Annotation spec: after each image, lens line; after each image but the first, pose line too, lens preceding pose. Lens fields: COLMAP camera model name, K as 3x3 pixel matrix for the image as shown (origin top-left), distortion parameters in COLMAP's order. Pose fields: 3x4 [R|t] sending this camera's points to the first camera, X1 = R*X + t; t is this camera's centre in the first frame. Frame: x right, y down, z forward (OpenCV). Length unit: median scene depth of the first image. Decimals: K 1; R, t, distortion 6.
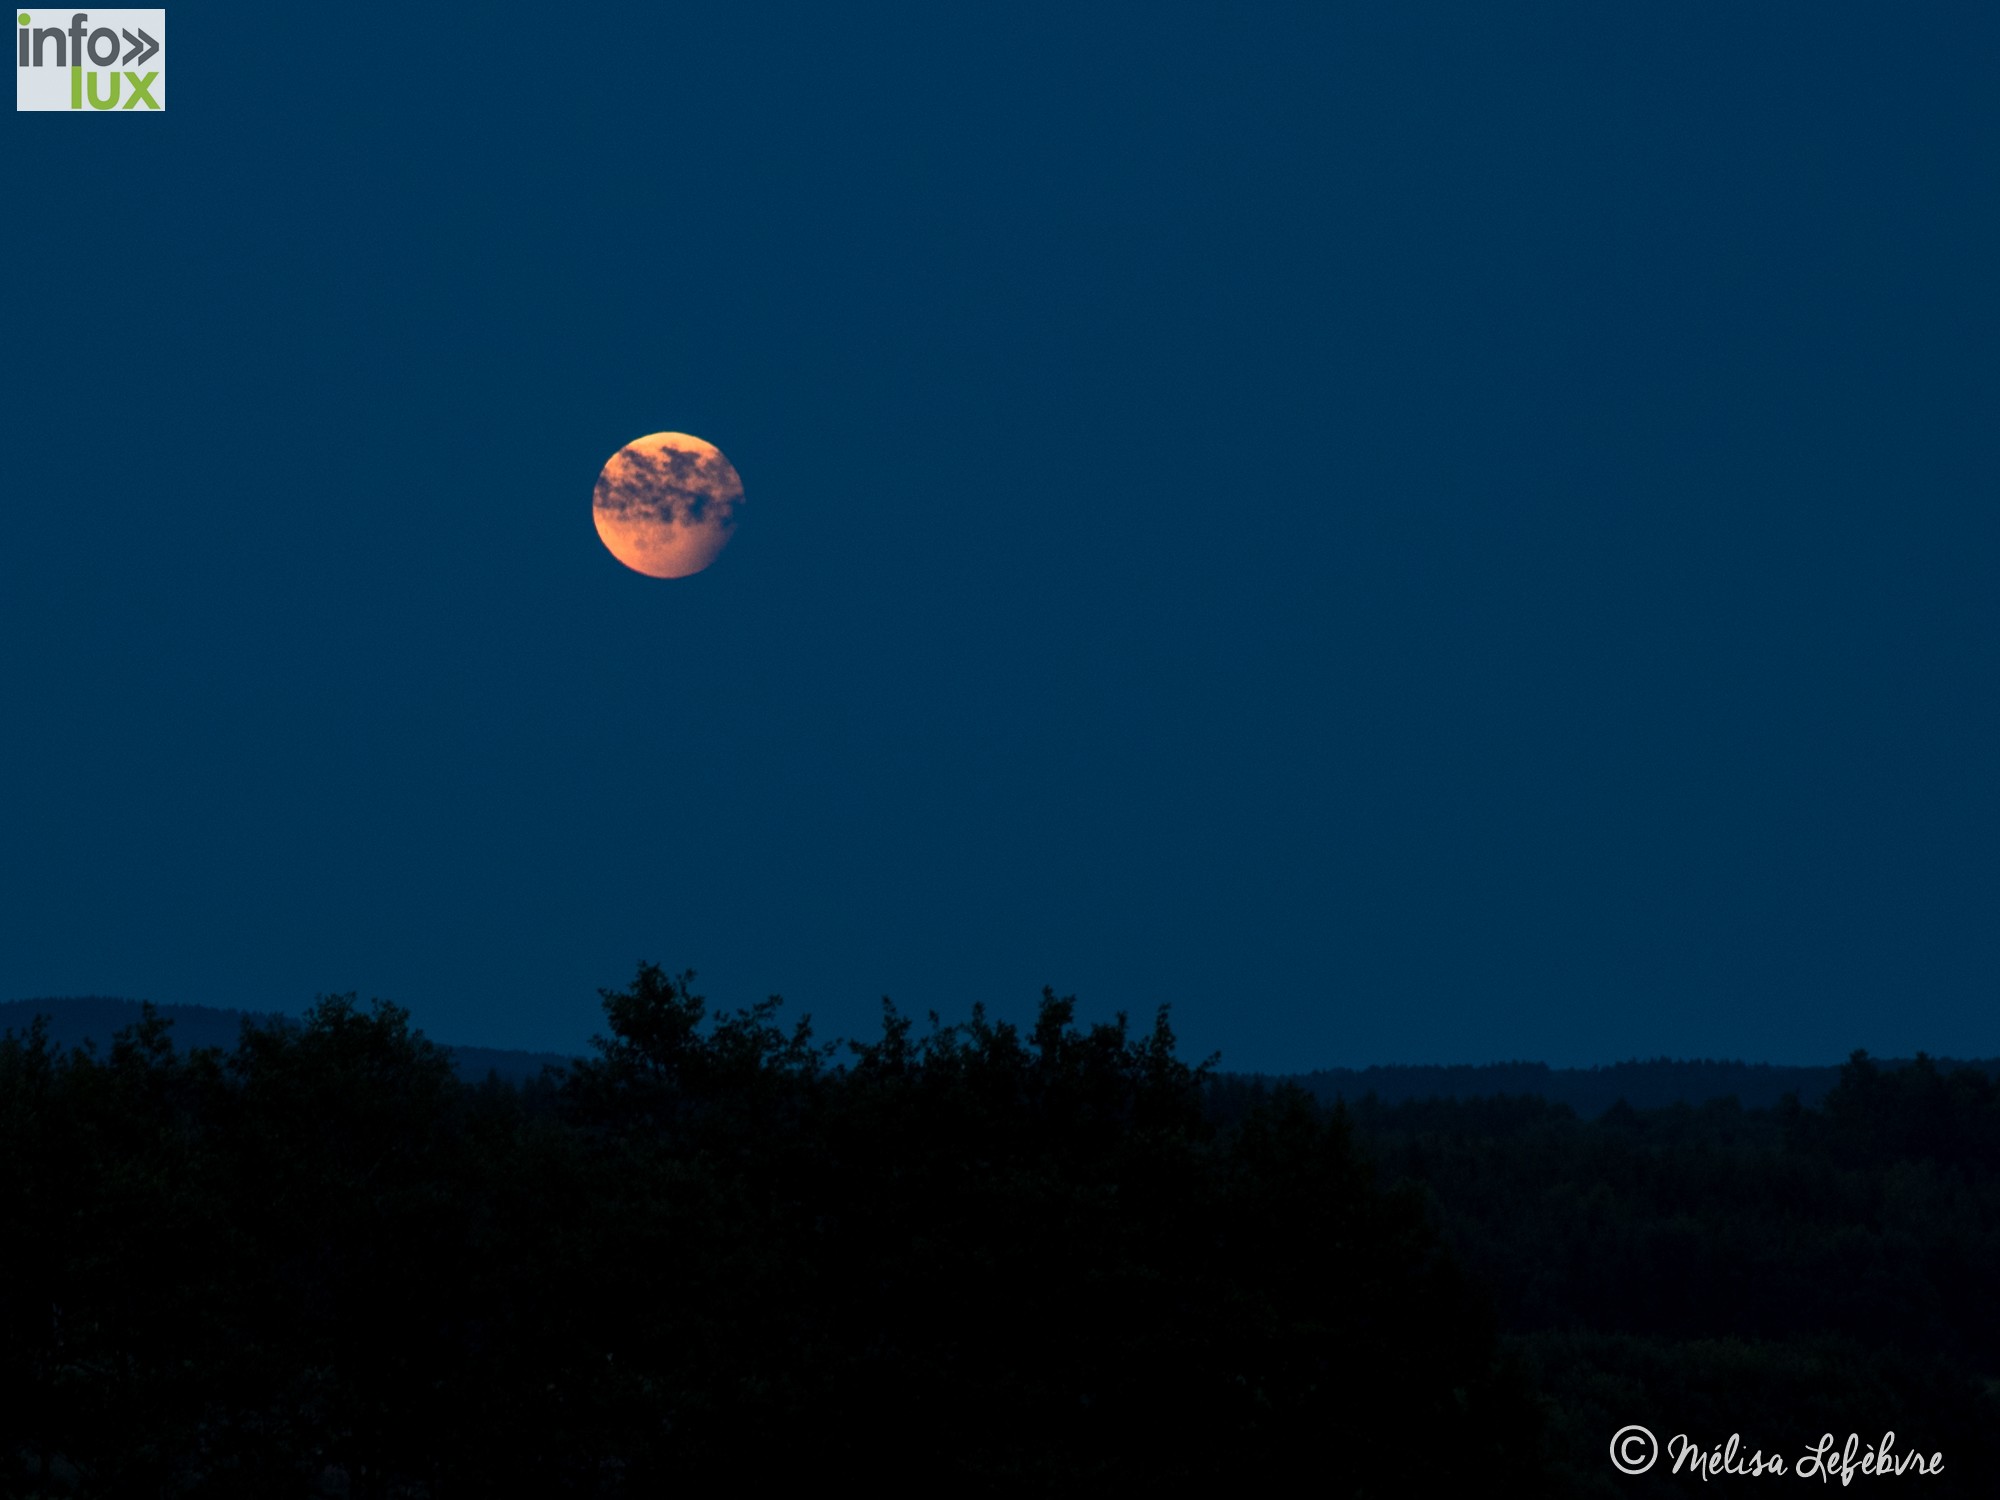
lens RADIAL K [[14565.6, 0, 971.5], [0, 14565.6, 702.4], [0, 0, 1]] dist [1.520511, 0.000000]
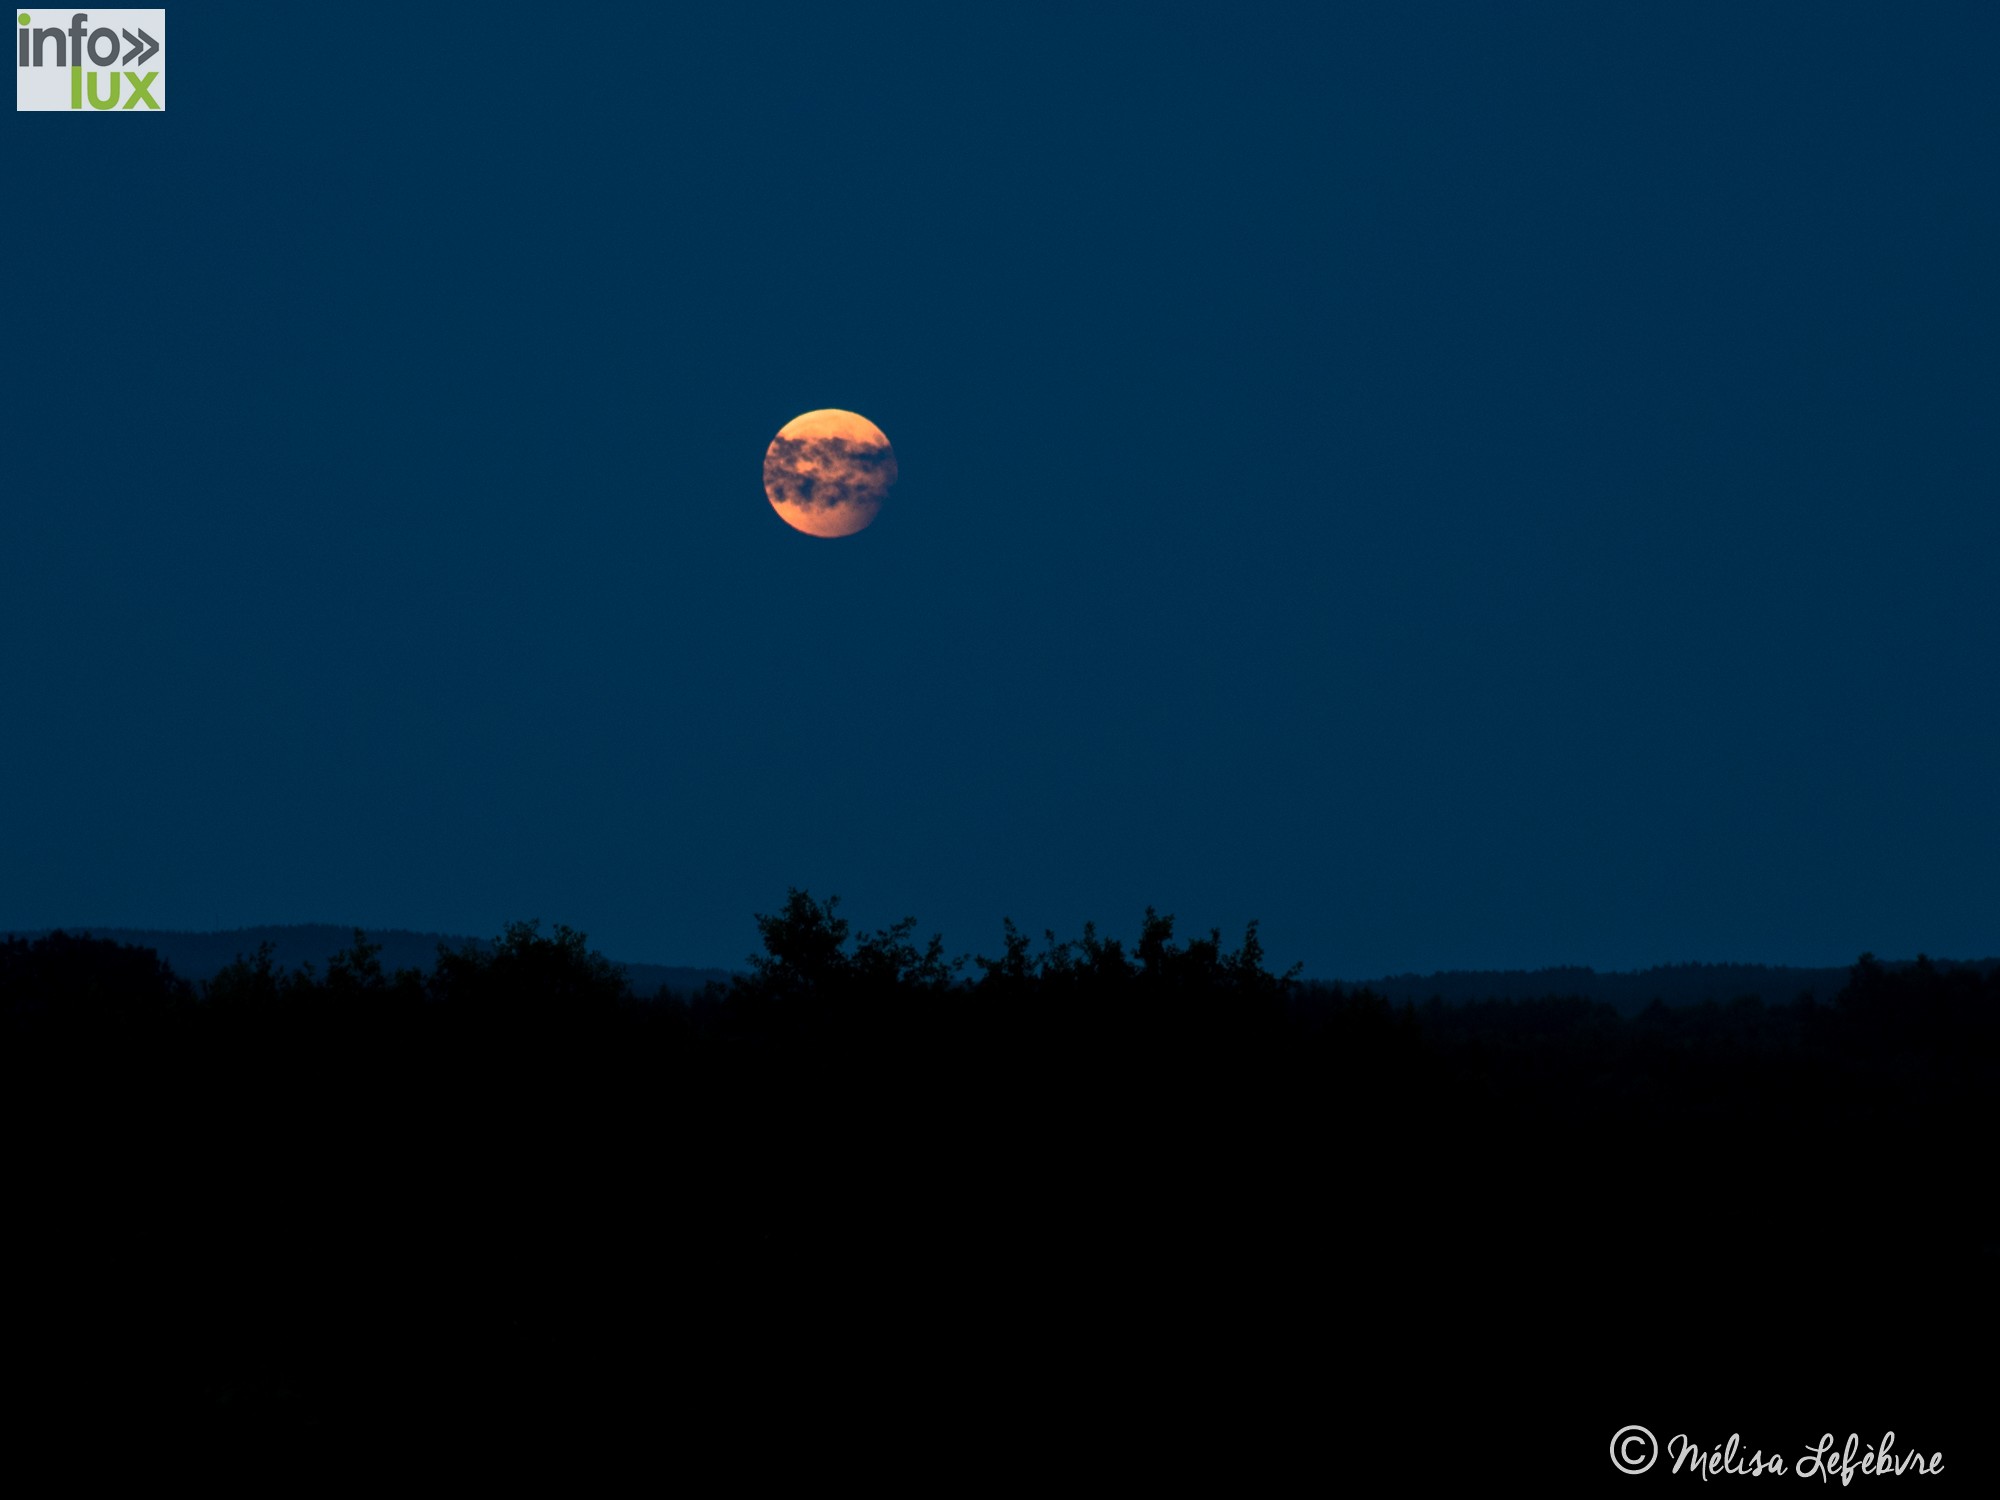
lens RADIAL K [[14565.6, 0, 963.3], [0, 14565.6, 901.5], [0, 0, 1]] dist [1.520511, 0.000000]
pose [[0.999910, -0.013437, 0.000593, -0.009946], [0.013426, 0.999800, 0.014827, 0.002096], [-0.000792, -0.014818, 0.999890, -0.132570]]
